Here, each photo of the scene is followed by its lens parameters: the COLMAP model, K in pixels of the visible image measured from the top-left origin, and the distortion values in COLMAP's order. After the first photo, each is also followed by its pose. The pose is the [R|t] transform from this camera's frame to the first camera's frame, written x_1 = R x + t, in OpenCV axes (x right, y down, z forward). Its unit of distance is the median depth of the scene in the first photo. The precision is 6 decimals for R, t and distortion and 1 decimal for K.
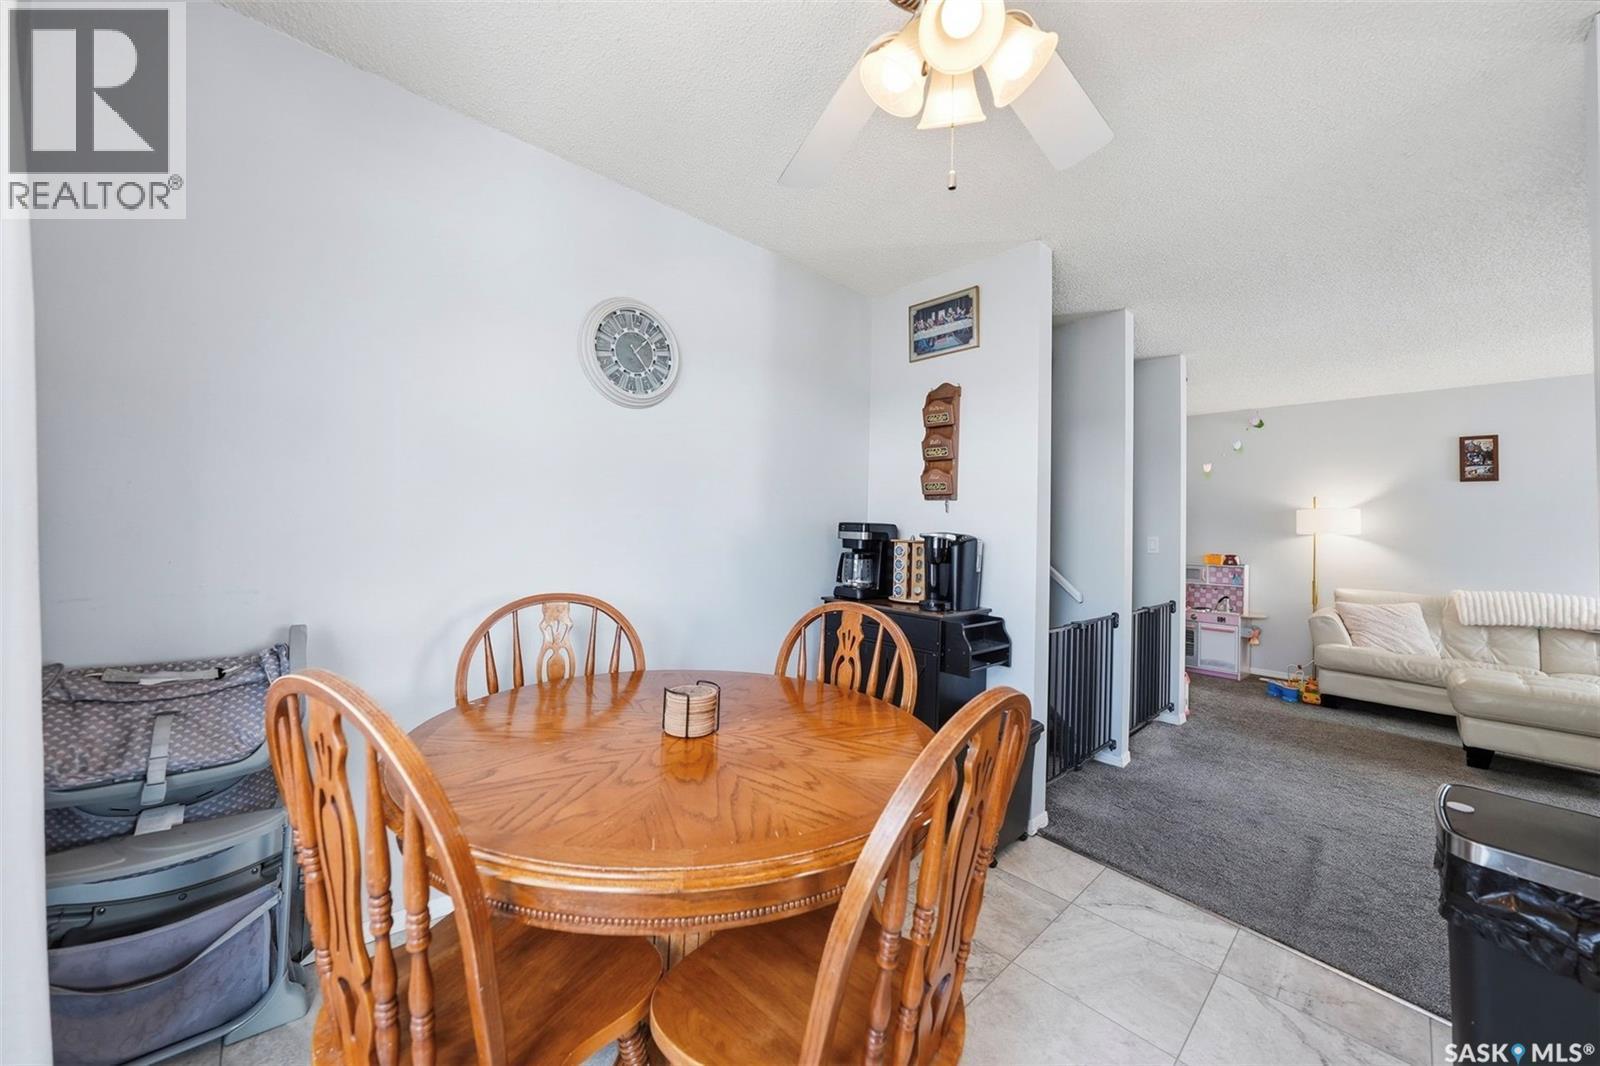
lens RADIAL K [[562.2, 0, 813.7], [0, 562.2, 505.4], [0, 0, 1]] dist [-0.007431, 0.000477]
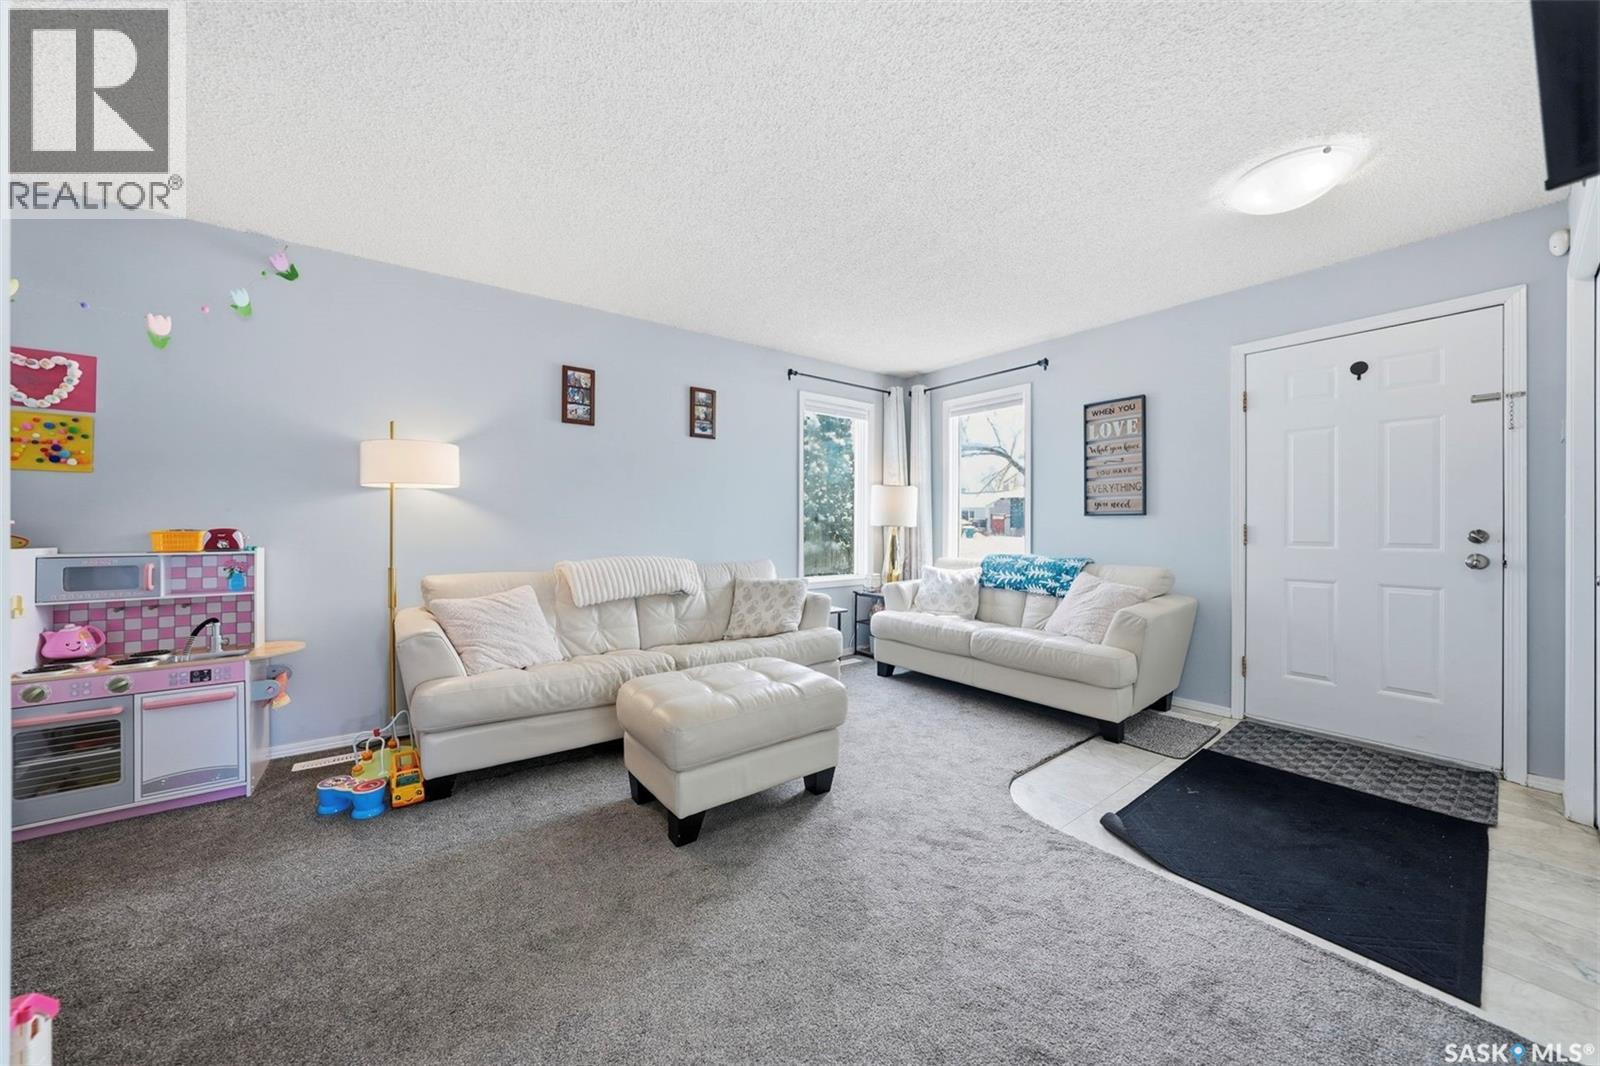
lens RADIAL K [[562.2, 0, 798.0], [0, 562.2, 525.7], [0, 0, 1]] dist [-0.007431, 0.000477]
pose [[0.112530, -0.038949, 0.992885, 0.394471], [-0.048333, 0.997834, 0.044621, 0.048851], [-0.992472, -0.053010, 0.110404, 0.554560]]
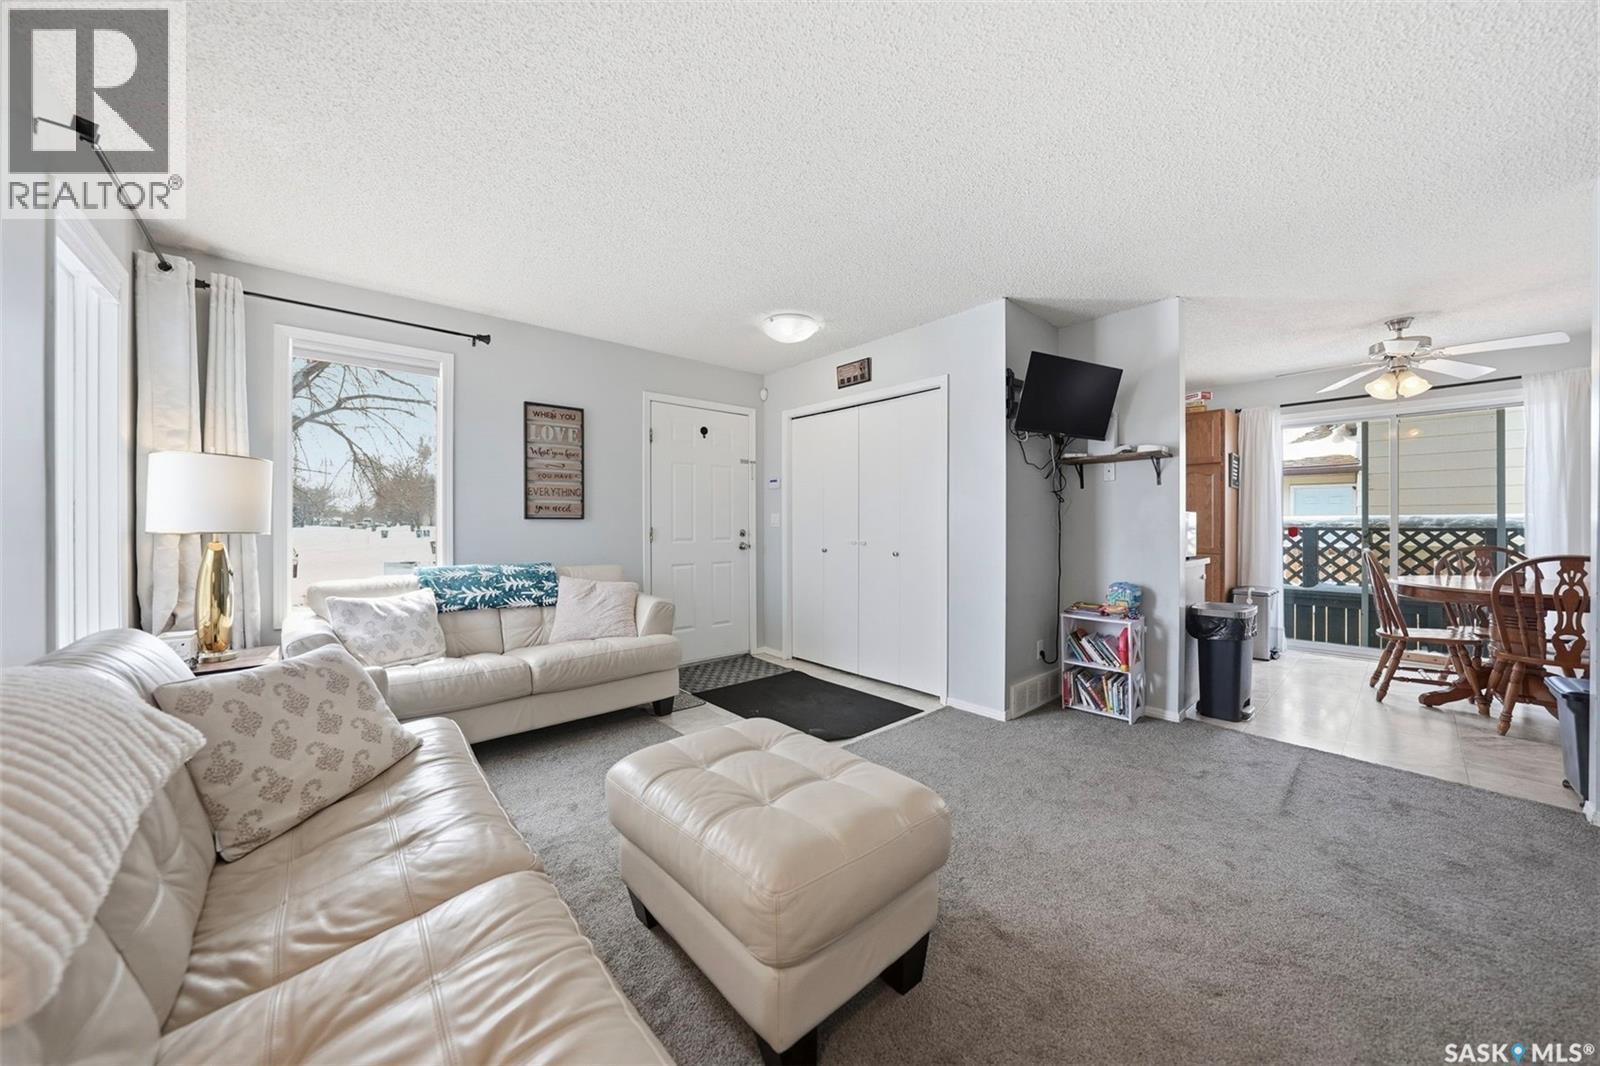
lens RADIAL K [[562.2, 0, 797.7], [0, 562.2, 523.1], [0, 0, 1]] dist [-0.007431, 0.000477]
pose [[-0.998973, -0.028284, 0.035410, 0.862153], [-0.030325, 0.997827, -0.058490, 0.091130], [-0.033678, -0.059504, -0.997660, 0.997169]]
